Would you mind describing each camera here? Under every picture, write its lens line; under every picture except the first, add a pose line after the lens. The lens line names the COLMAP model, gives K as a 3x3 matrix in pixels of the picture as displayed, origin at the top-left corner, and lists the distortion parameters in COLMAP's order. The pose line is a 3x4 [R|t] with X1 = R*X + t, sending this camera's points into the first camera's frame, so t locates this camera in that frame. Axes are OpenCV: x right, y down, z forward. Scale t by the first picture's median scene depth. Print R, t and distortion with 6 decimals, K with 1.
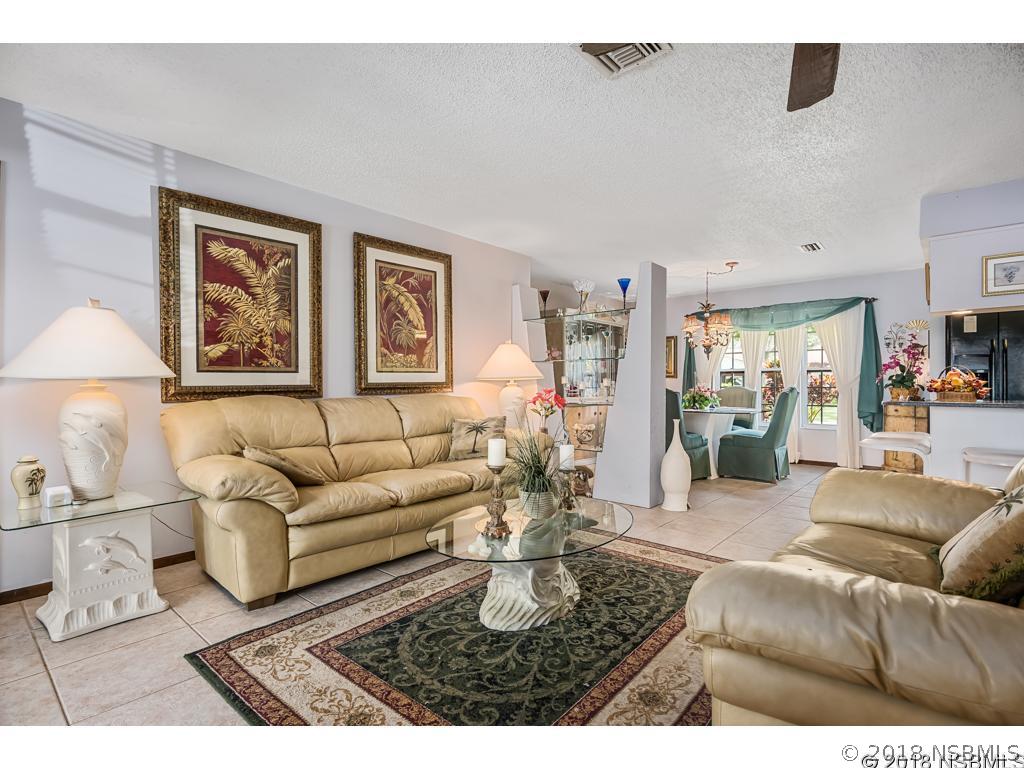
lens RADIAL K [[506.2, 0, 511.2], [0, 506.2, 384.4], [0, 0, 1]] dist [-0.001943, -0.002236]
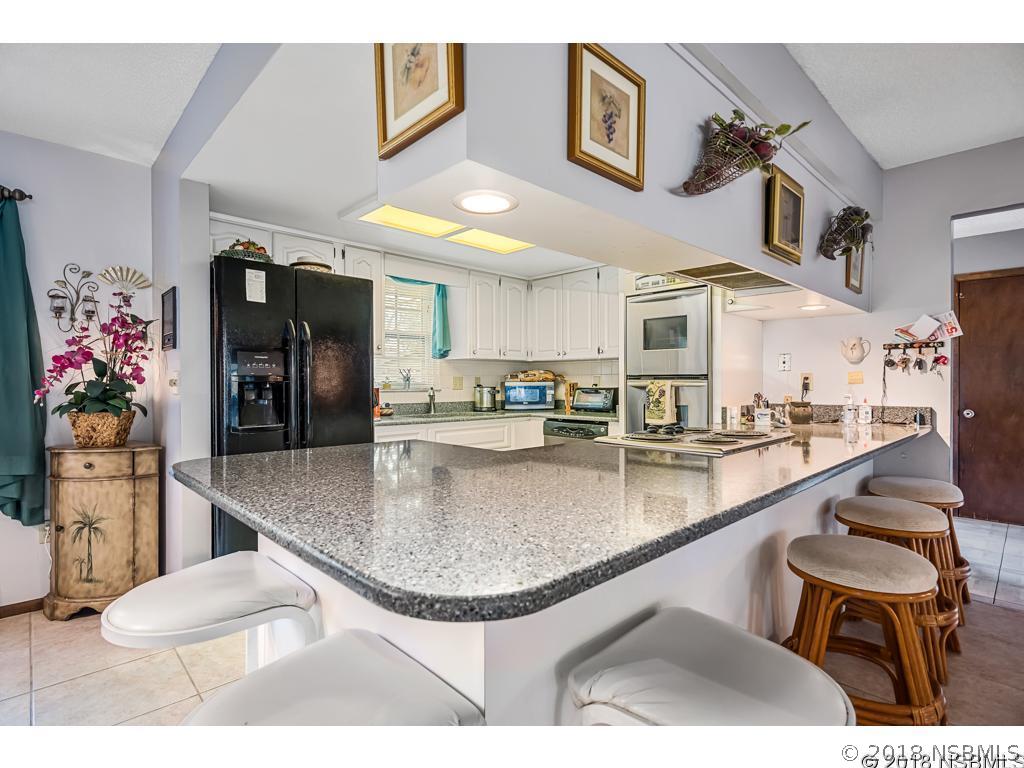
lens RADIAL K [[506.2, 0, 512.4], [0, 506.2, 385.8], [0, 0, 1]] dist [-0.001943, -0.002236]
pose [[0.079620, -0.004357, 0.996816, 0.364860], [0.000790, 0.999990, 0.004308, -0.017647], [-0.996825, 0.000444, 0.079623, 0.607765]]
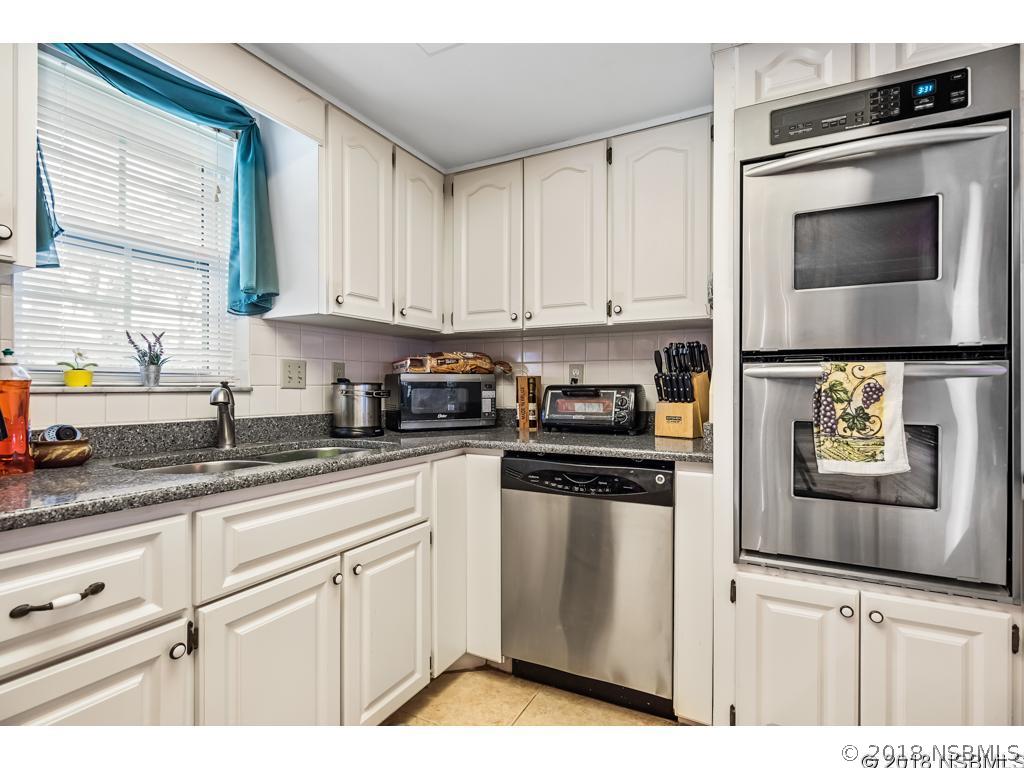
lens RADIAL K [[506.2, 0, 513.9], [0, 506.2, 388.1], [0, 0, 1]] dist [-0.001943, -0.002236]
pose [[-0.238828, -0.000666, 0.971062, 0.644702], [-0.002323, 0.999997, 0.000115, -0.011756], [-0.971059, -0.002229, -0.238829, 0.665884]]
